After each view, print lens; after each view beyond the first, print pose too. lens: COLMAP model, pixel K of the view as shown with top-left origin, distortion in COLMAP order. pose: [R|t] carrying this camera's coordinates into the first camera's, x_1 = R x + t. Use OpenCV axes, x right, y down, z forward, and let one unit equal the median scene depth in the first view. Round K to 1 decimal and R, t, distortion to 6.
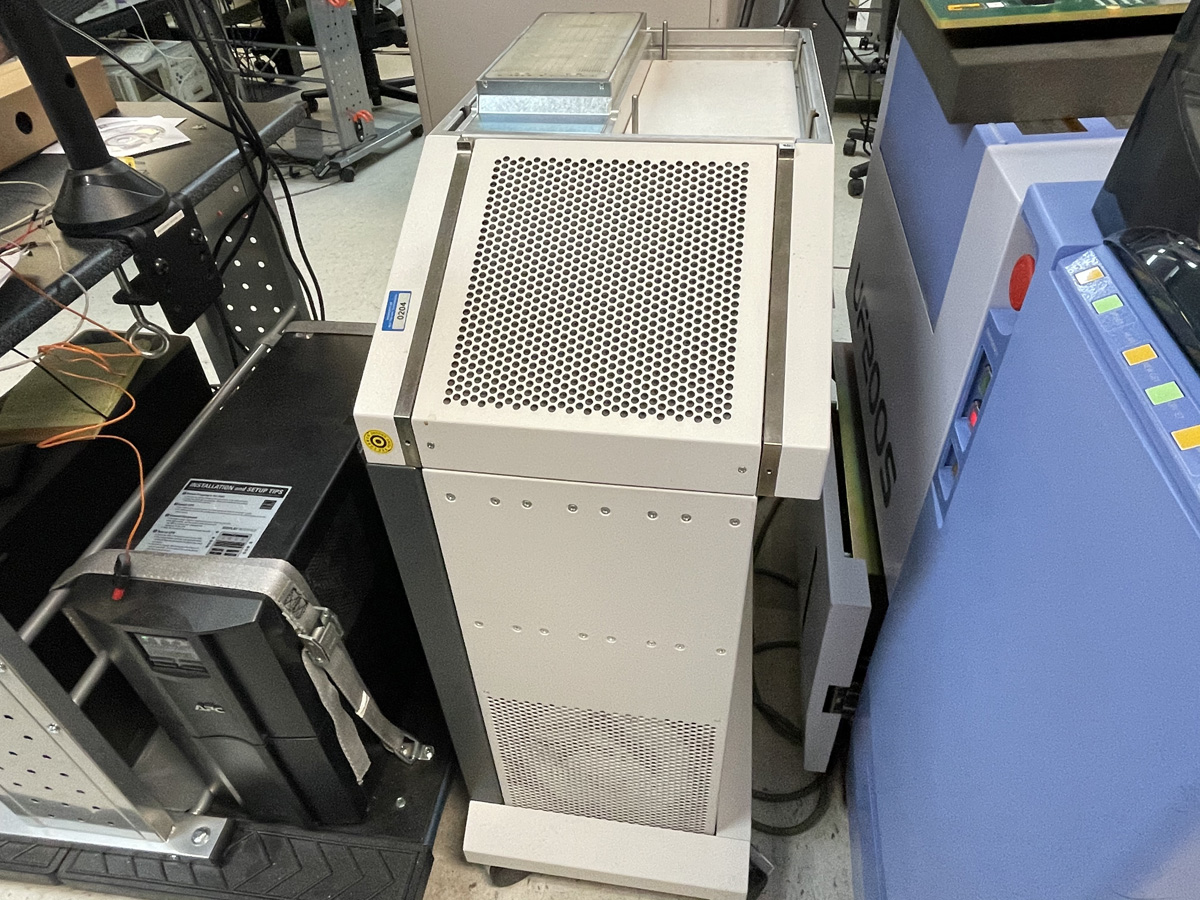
lens RADIAL K [[776.0, 0, 599.2], [0, 776.0, 452.0], [0, 0, 1]] dist [-0.005697, -0.001691]
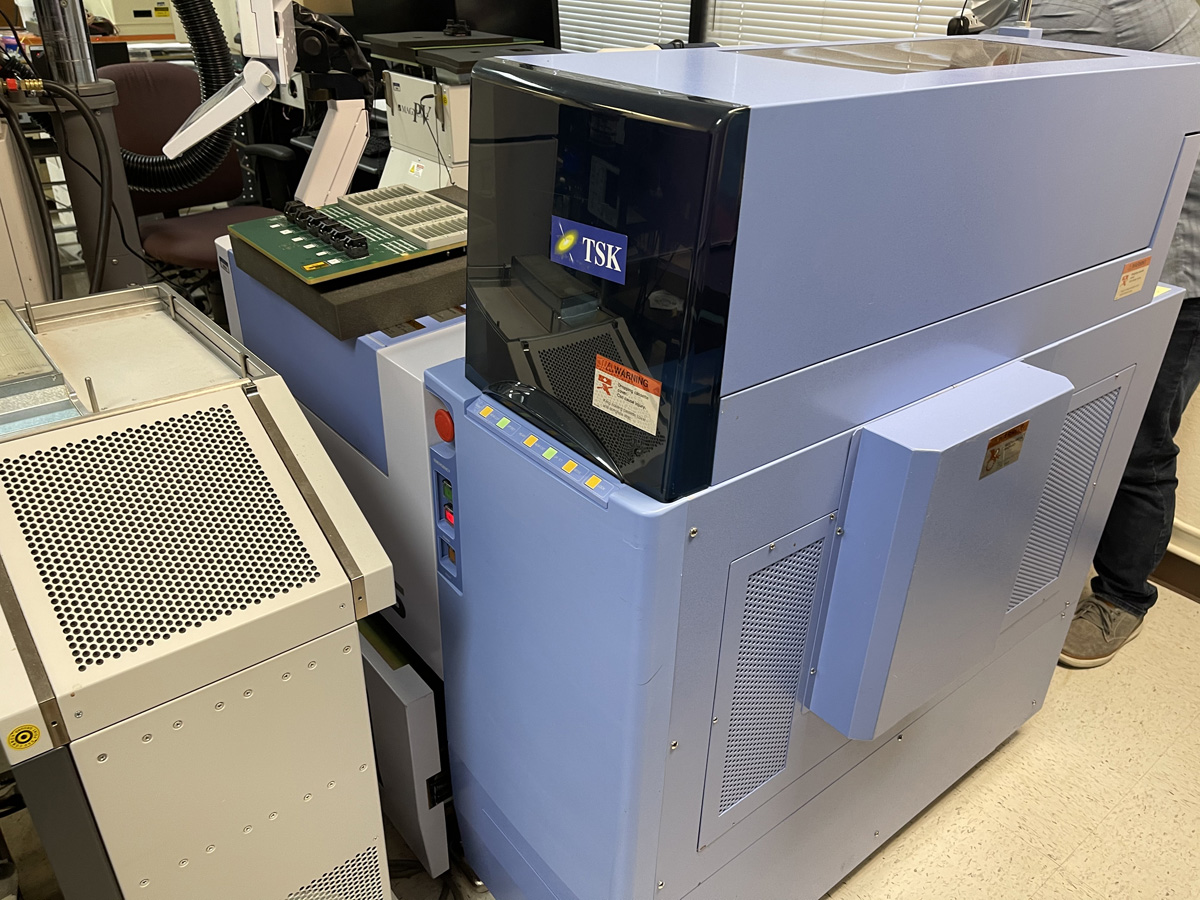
lens RADIAL K [[919.2, 0, 599.5], [0, 919.2, 450.5], [0, 0, 1]] dist [0.016565, 0.001156]
pose [[0.666801, -0.311893, 0.676830, -0.503610], [0.449753, 0.892588, -0.031771, 0.031613], [-0.594221, 0.325591, 0.735453, -0.533812]]
